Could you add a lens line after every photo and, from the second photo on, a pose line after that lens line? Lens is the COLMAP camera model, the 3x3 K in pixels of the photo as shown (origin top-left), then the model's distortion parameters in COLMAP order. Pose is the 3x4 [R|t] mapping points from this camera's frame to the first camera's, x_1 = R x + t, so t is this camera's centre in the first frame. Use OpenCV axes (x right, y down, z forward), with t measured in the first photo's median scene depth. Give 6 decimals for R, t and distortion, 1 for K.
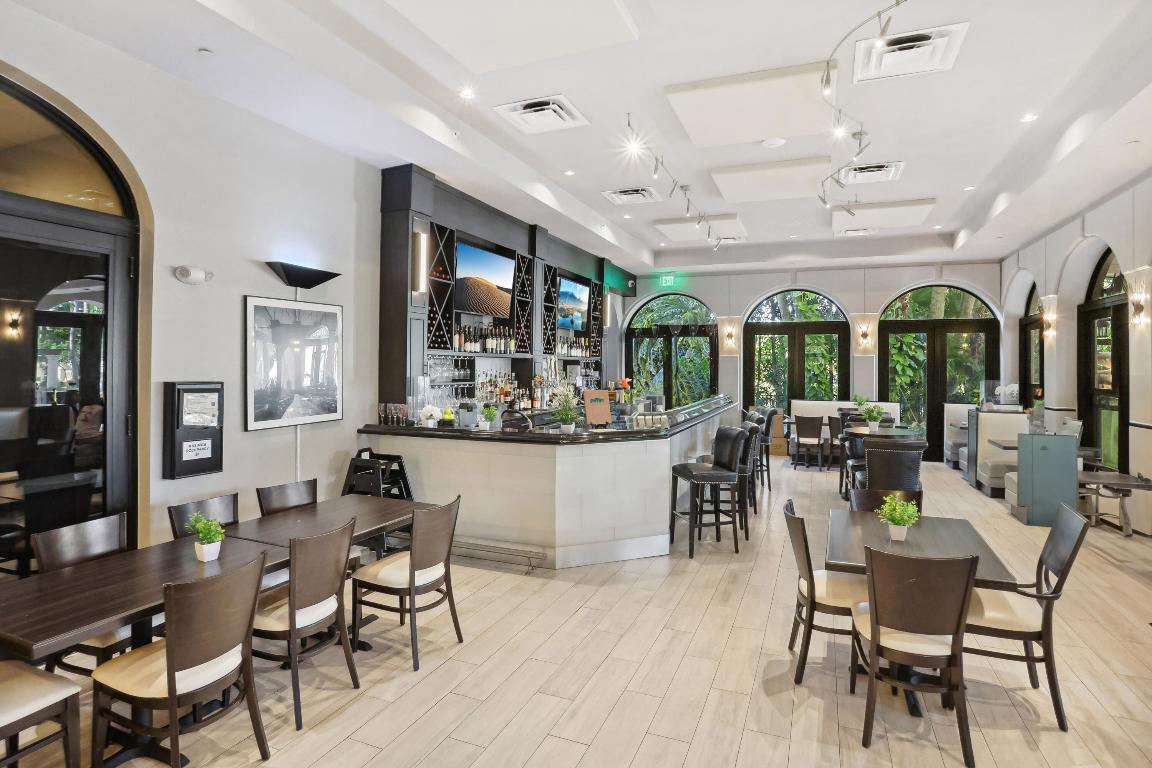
lens RADIAL K [[607.6, 0, 576.7], [0, 607.6, 373.2], [0, 0, 1]] dist [-0.000079, 0.000014]
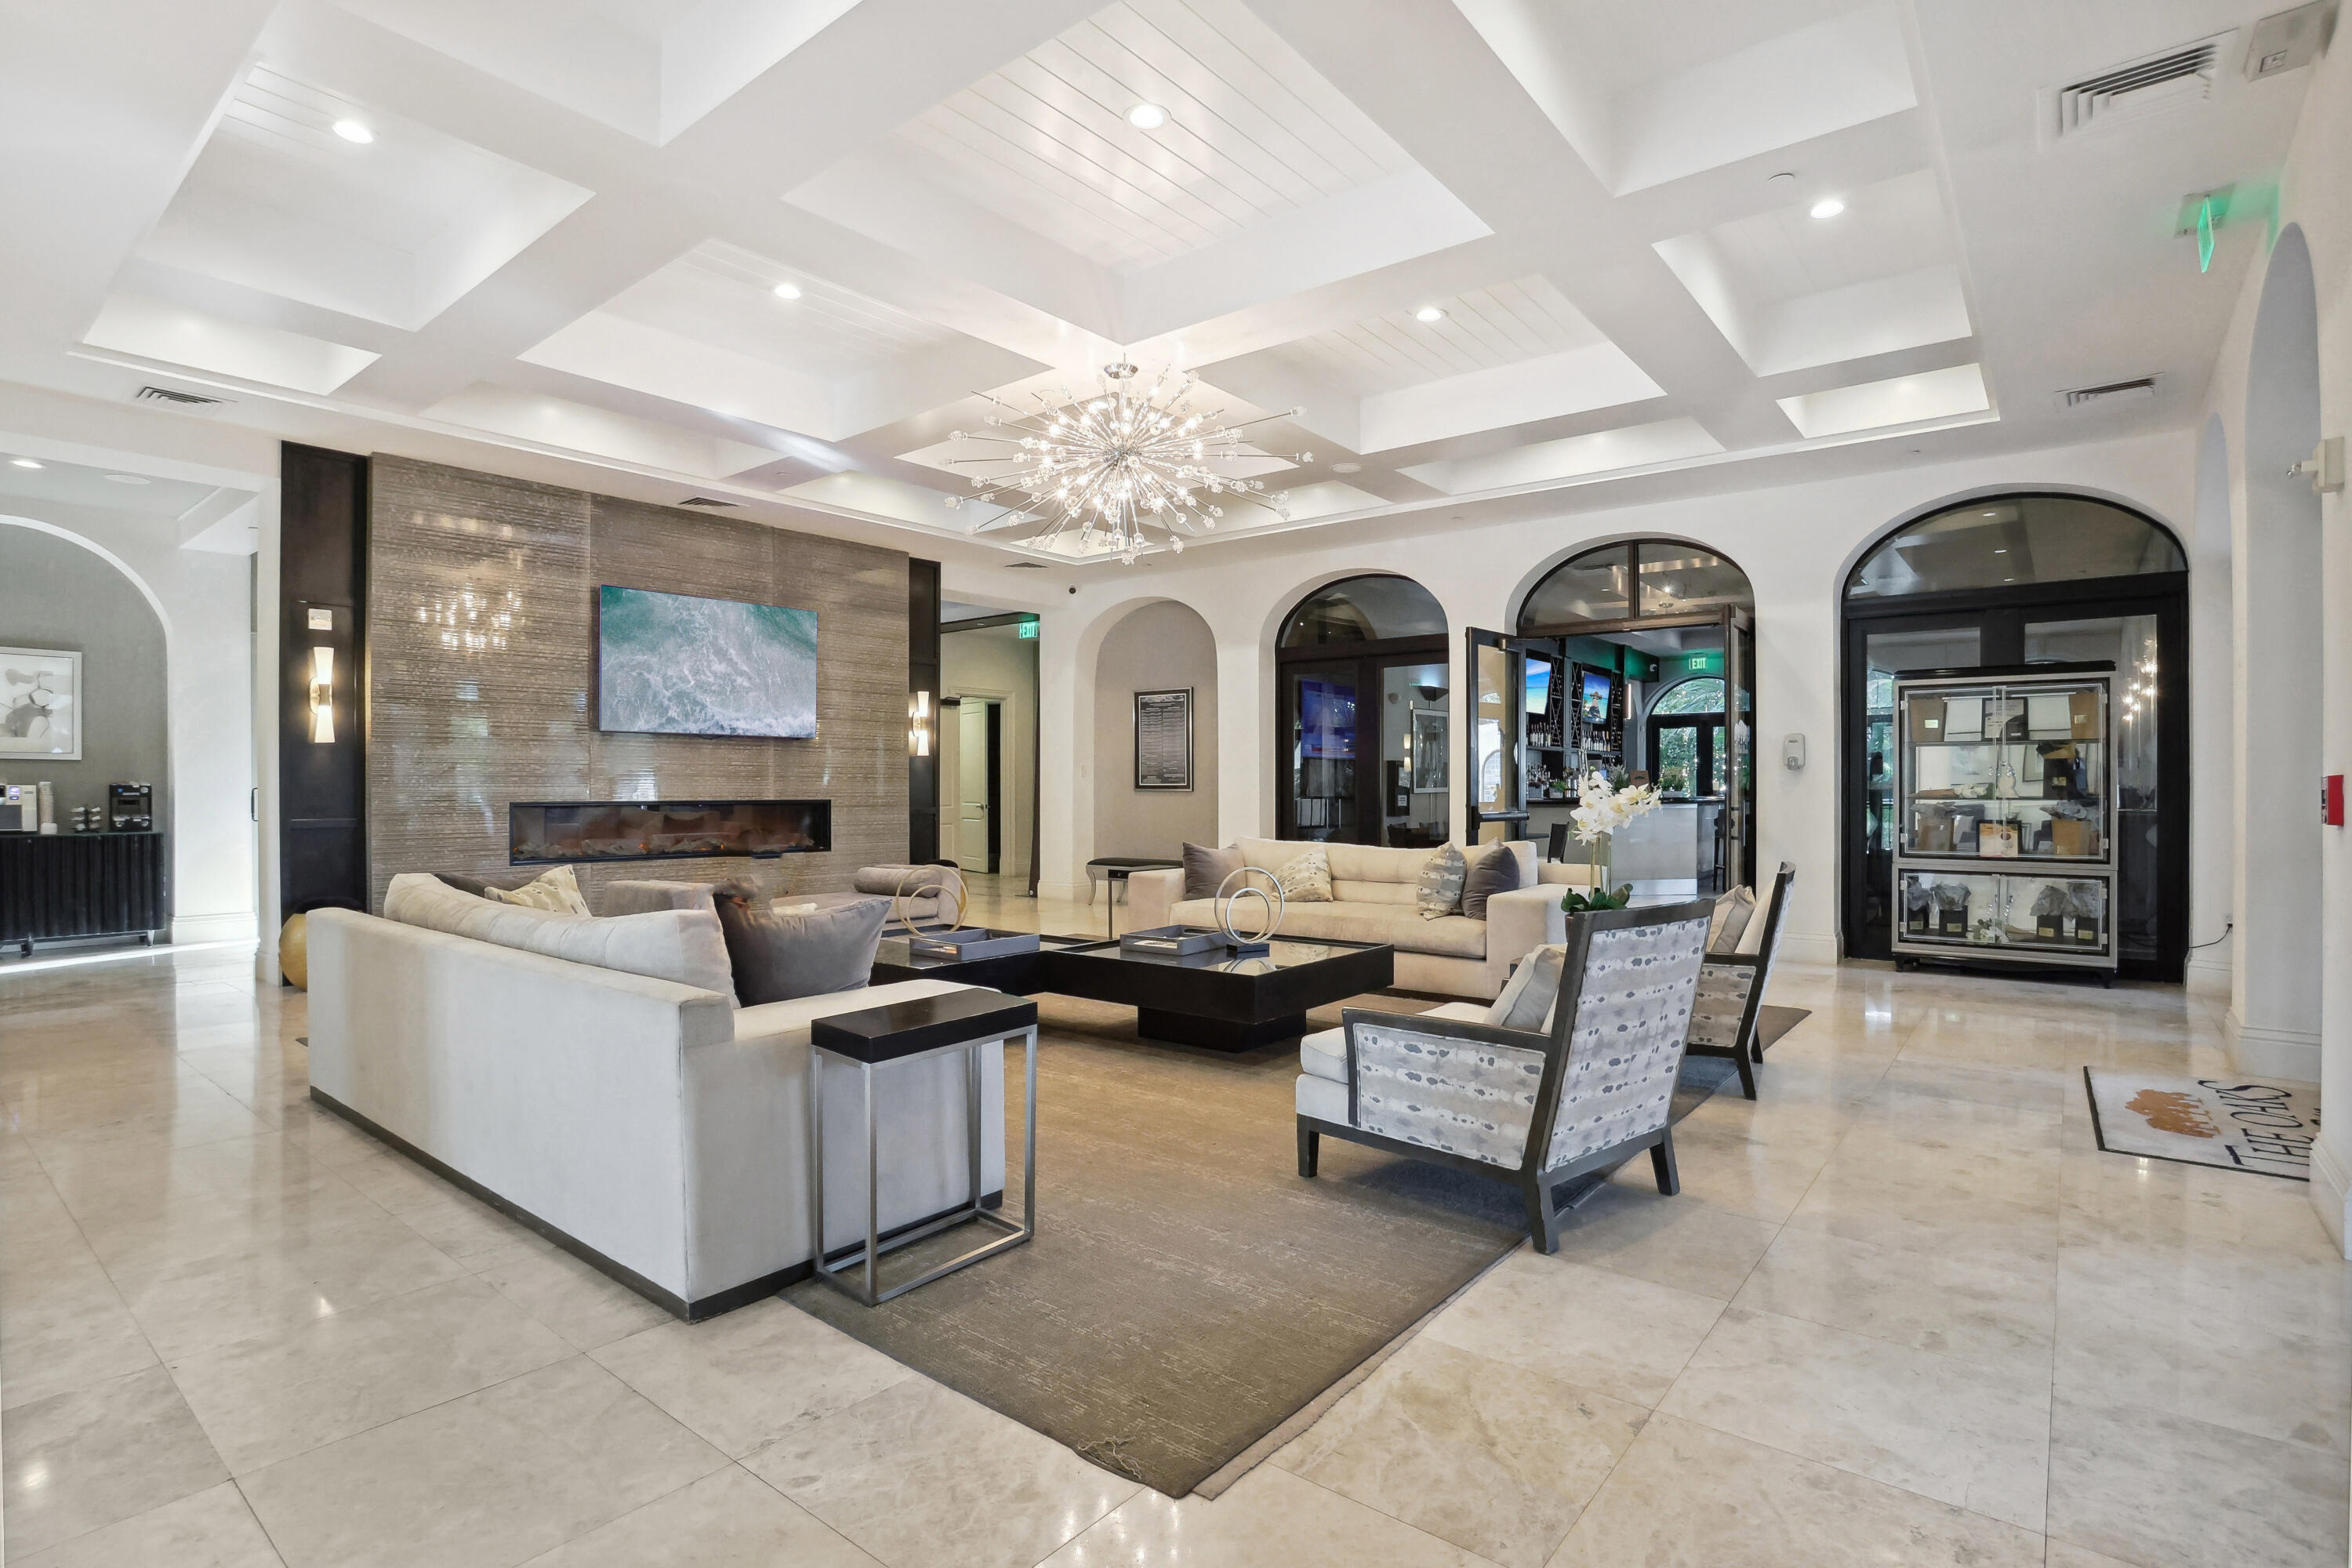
lens RADIAL K [[1138.1, 0, 1183.6], [0, 1138.1, 792.0], [0, 0, 1]] dist [-0.003843, -0.000165]
pose [[0.959826, -0.009548, -0.280433, -0.121205], [0.007123, 0.999928, -0.009666, 0.048897], [0.280505, 0.007280, 0.959825, -0.893560]]
